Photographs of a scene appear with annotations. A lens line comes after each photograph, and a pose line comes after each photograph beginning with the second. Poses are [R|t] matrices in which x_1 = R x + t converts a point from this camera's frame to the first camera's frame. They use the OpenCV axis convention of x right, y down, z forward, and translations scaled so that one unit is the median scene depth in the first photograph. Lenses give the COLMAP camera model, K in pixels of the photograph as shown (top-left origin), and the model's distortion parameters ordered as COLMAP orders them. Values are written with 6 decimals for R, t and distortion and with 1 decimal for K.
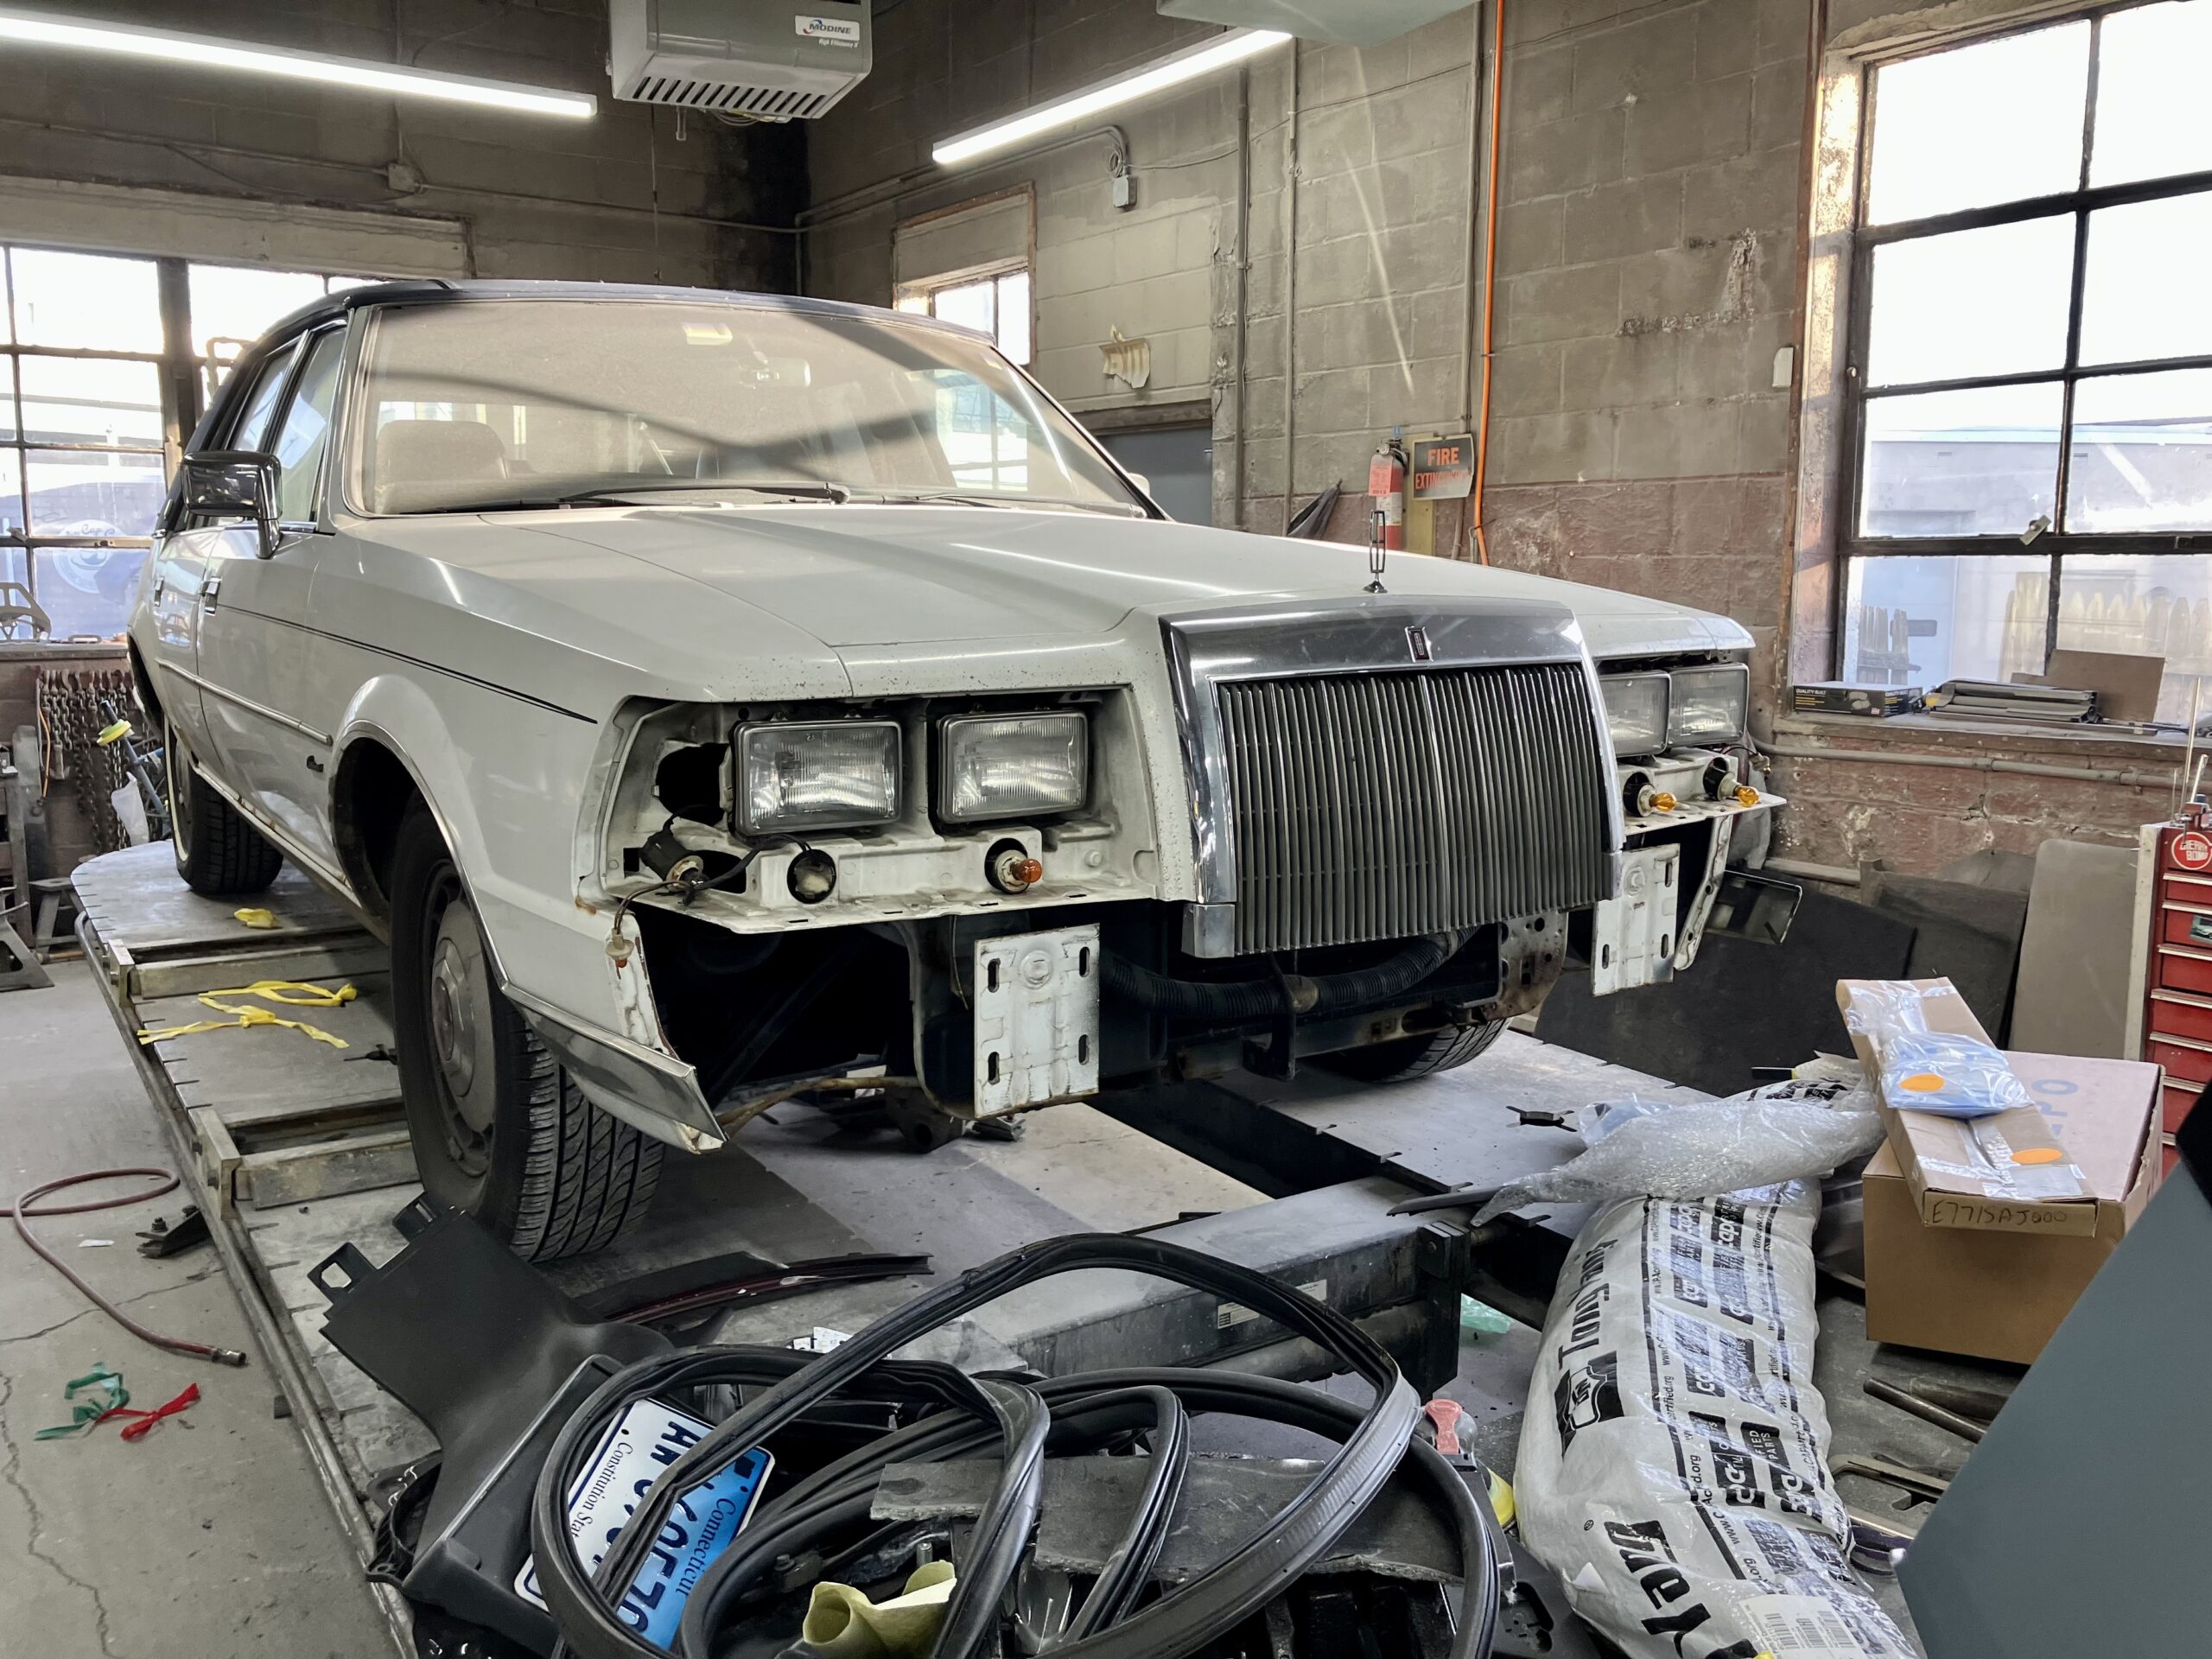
lens RADIAL K [[1831.1, 0, 1118.6], [0, 1831.1, 818.8], [0, 0, 1]] dist [0.014239, 0.009088]
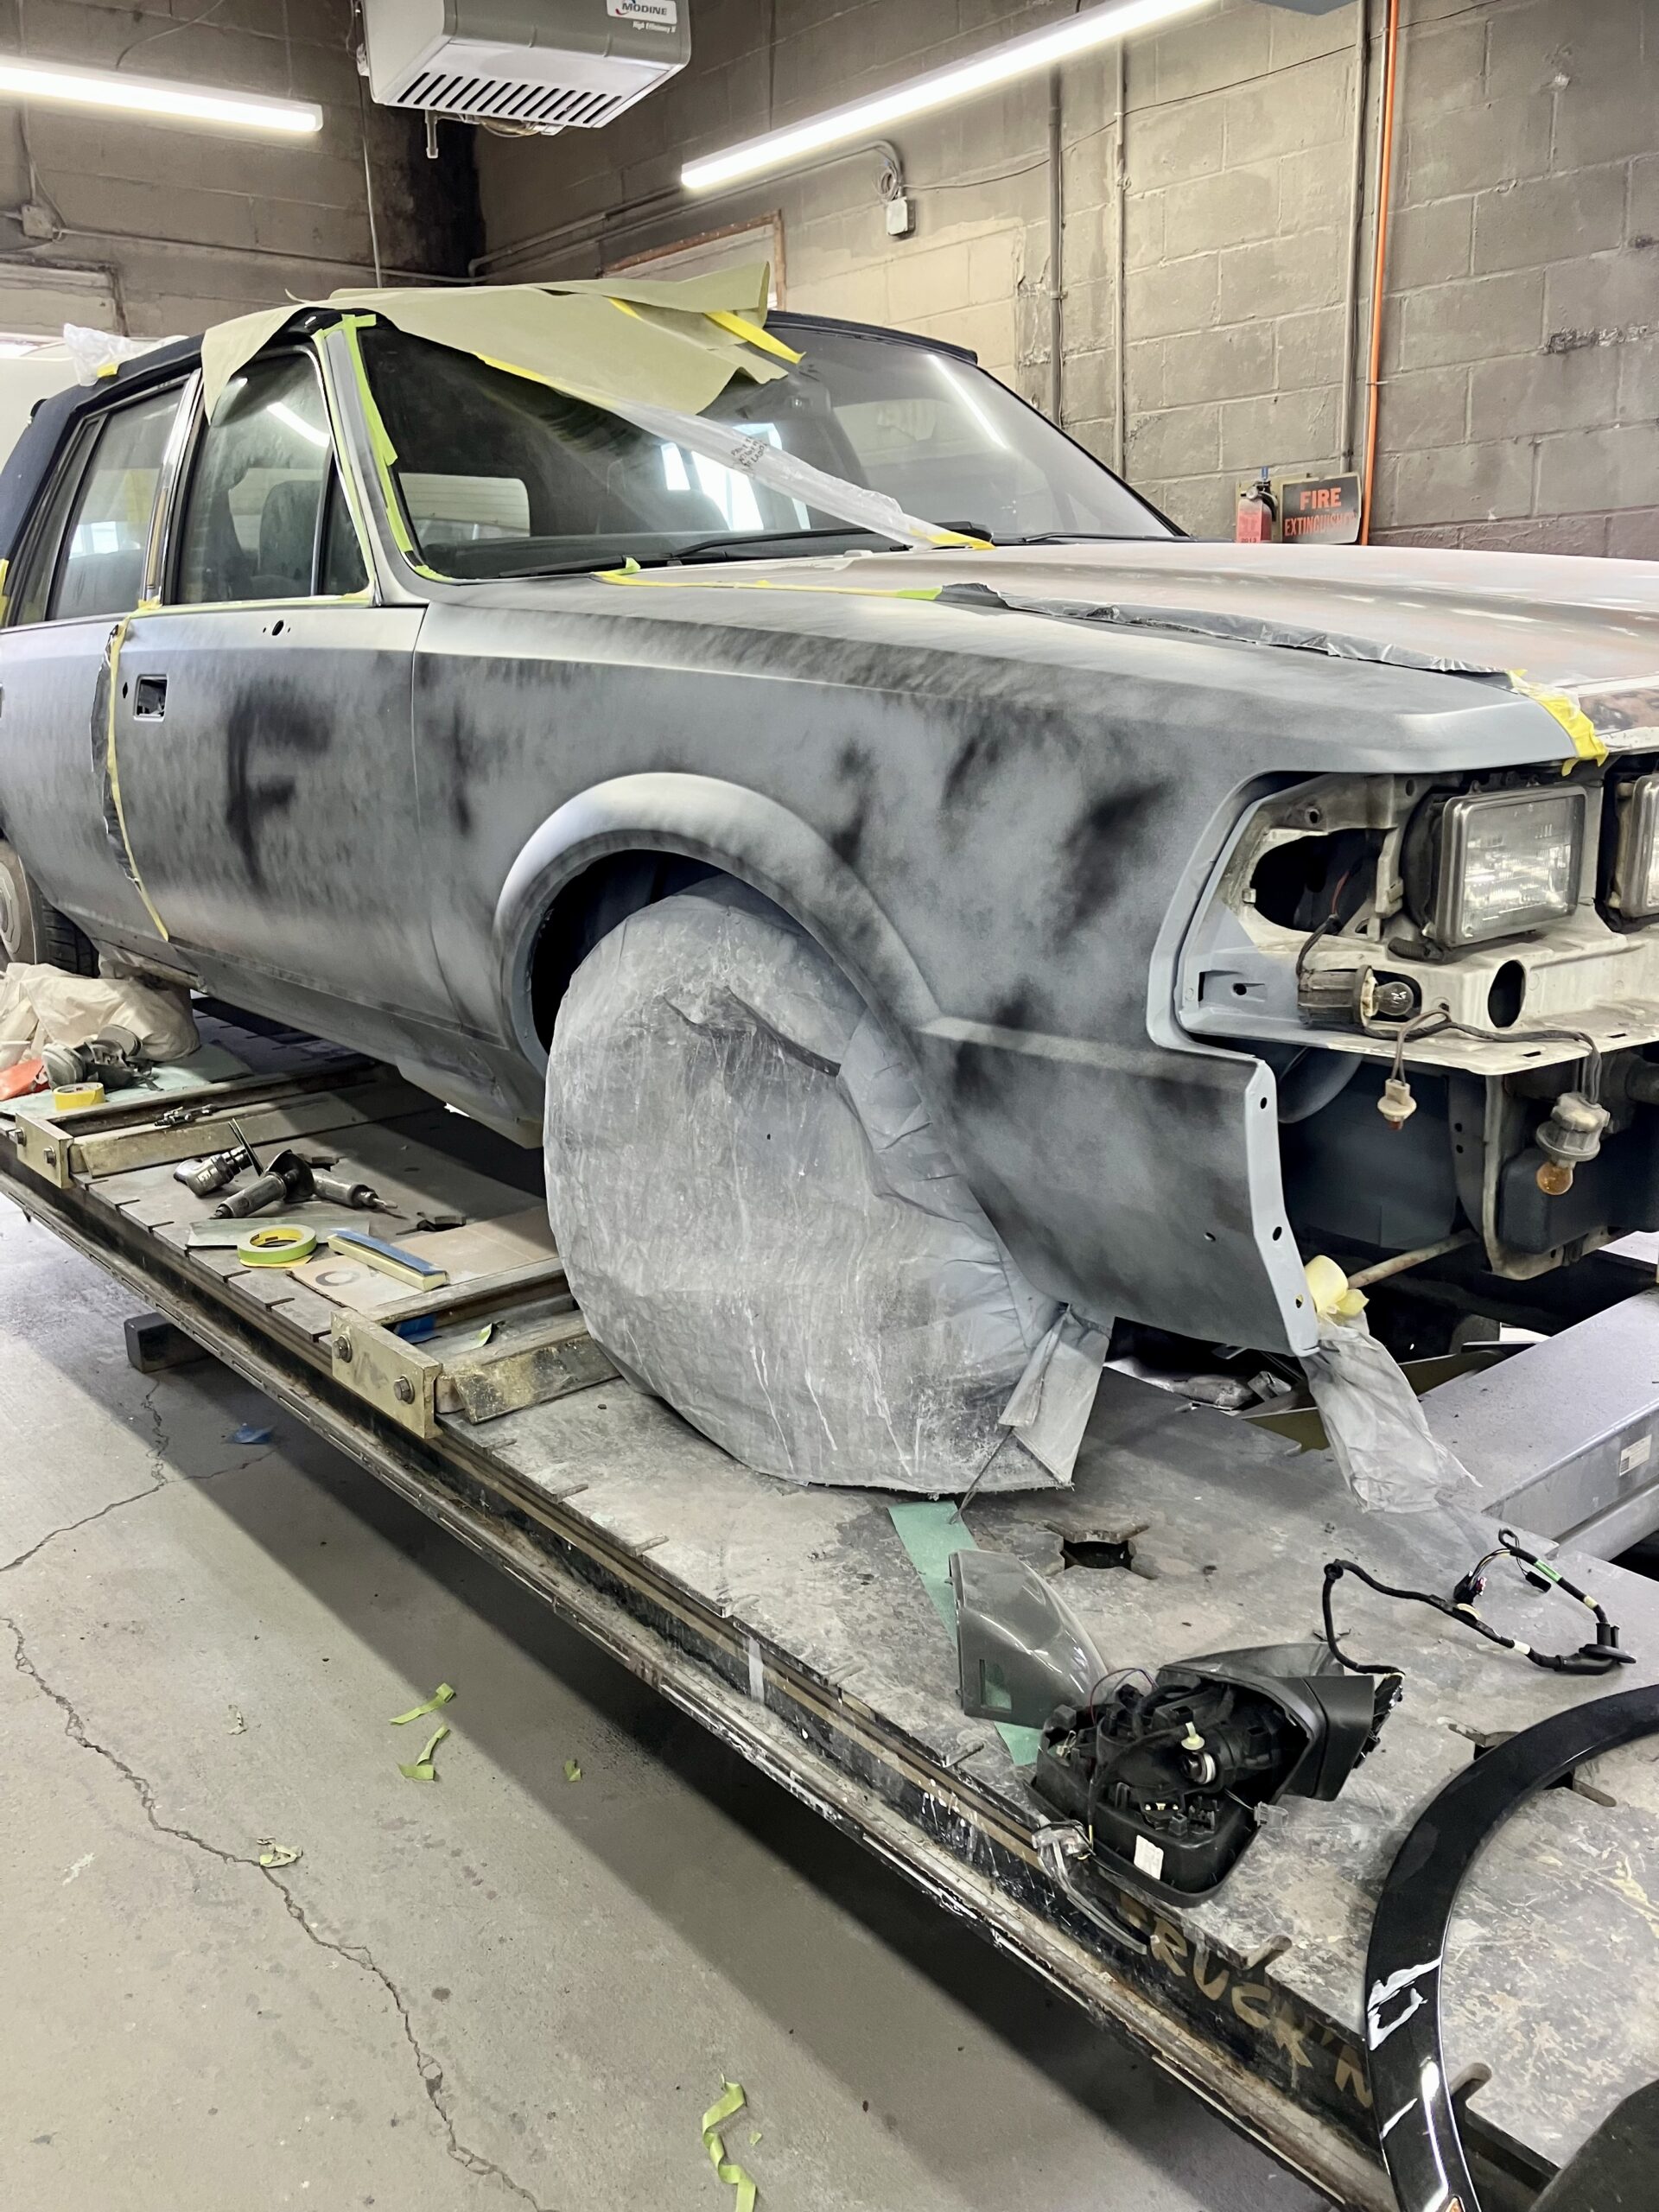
lens RADIAL K [[1792.1, 0, 829.5], [0, 1792.1, 1106.0], [0, 0, 1]] dist [0.015497, 0.001420]
pose [[0.993486, -0.063625, 0.094535, -0.197061], [0.052868, 0.992275, 0.112227, -0.008391], [-0.100945, -0.106498, 0.989176, 0.101578]]
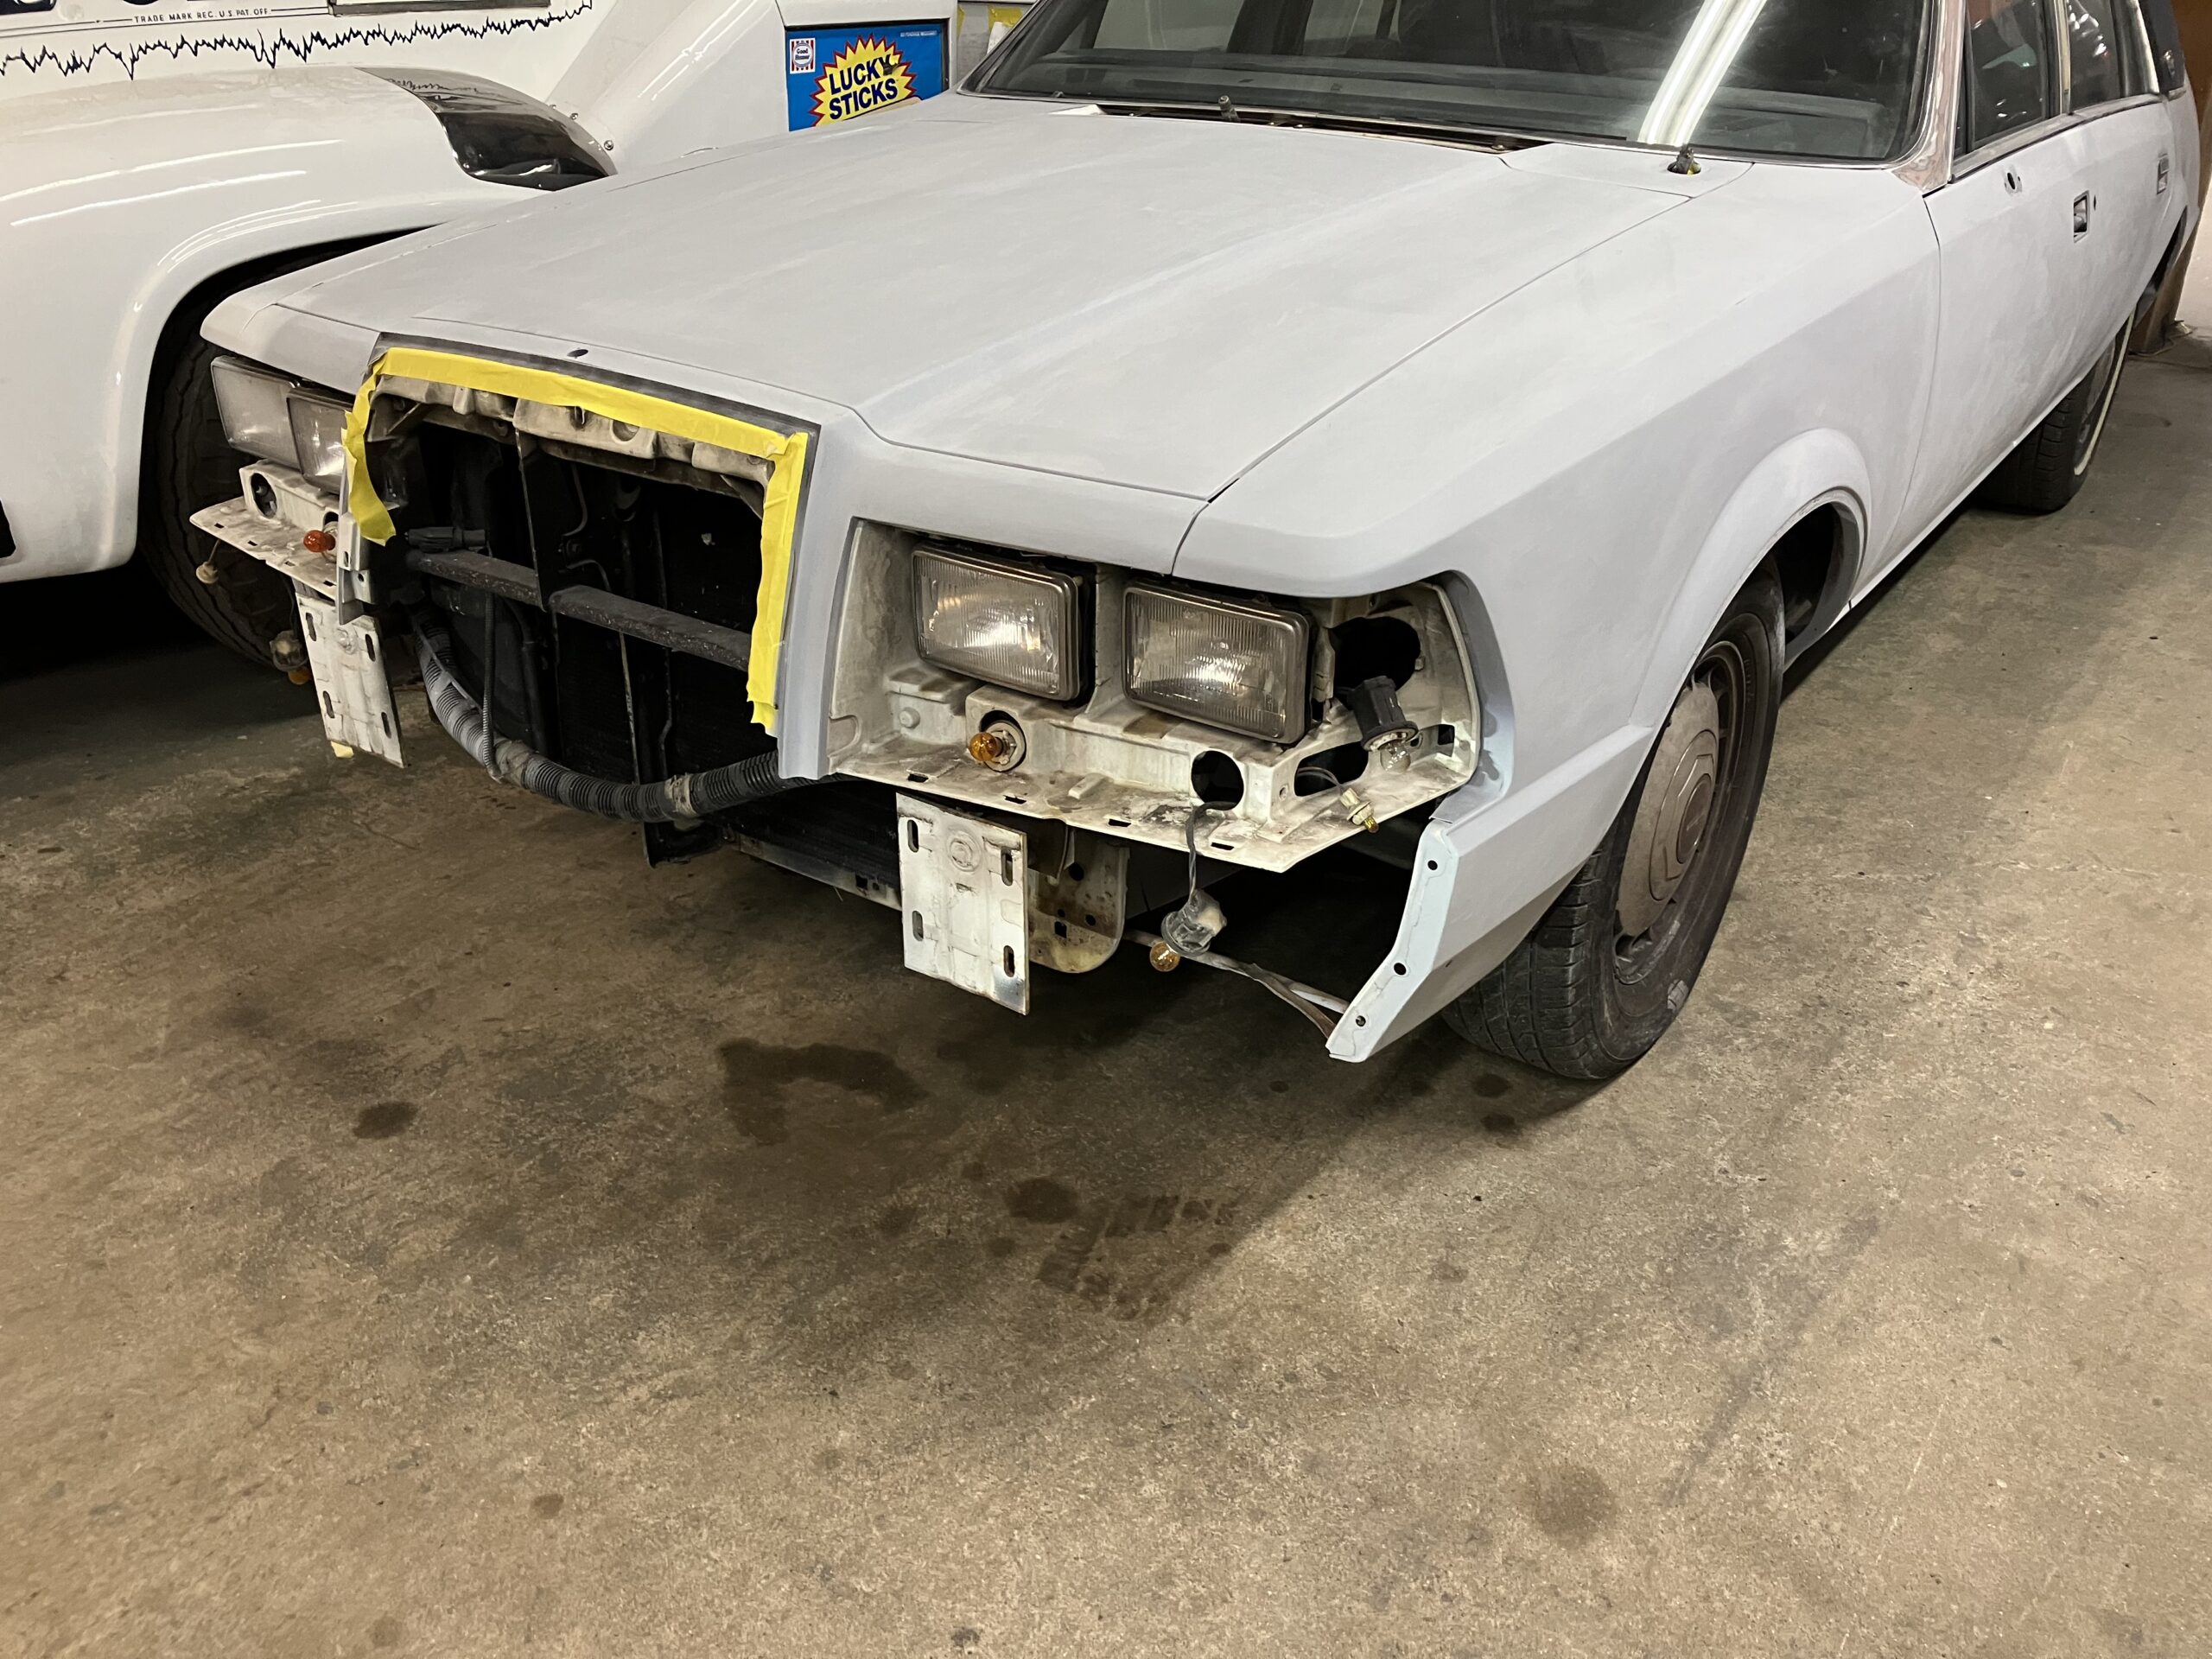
lens RADIAL K [[1792.1, 0, 1106.0], [0, 1792.1, 829.5], [0, 0, 1]] dist [0.015497, 0.001420]
pose [[0.378825, 0.426262, -0.821457, 0.418201], [-0.152210, 0.904222, 0.399016, -0.123625], [0.912866, -0.026124, 0.407424, 0.378451]]
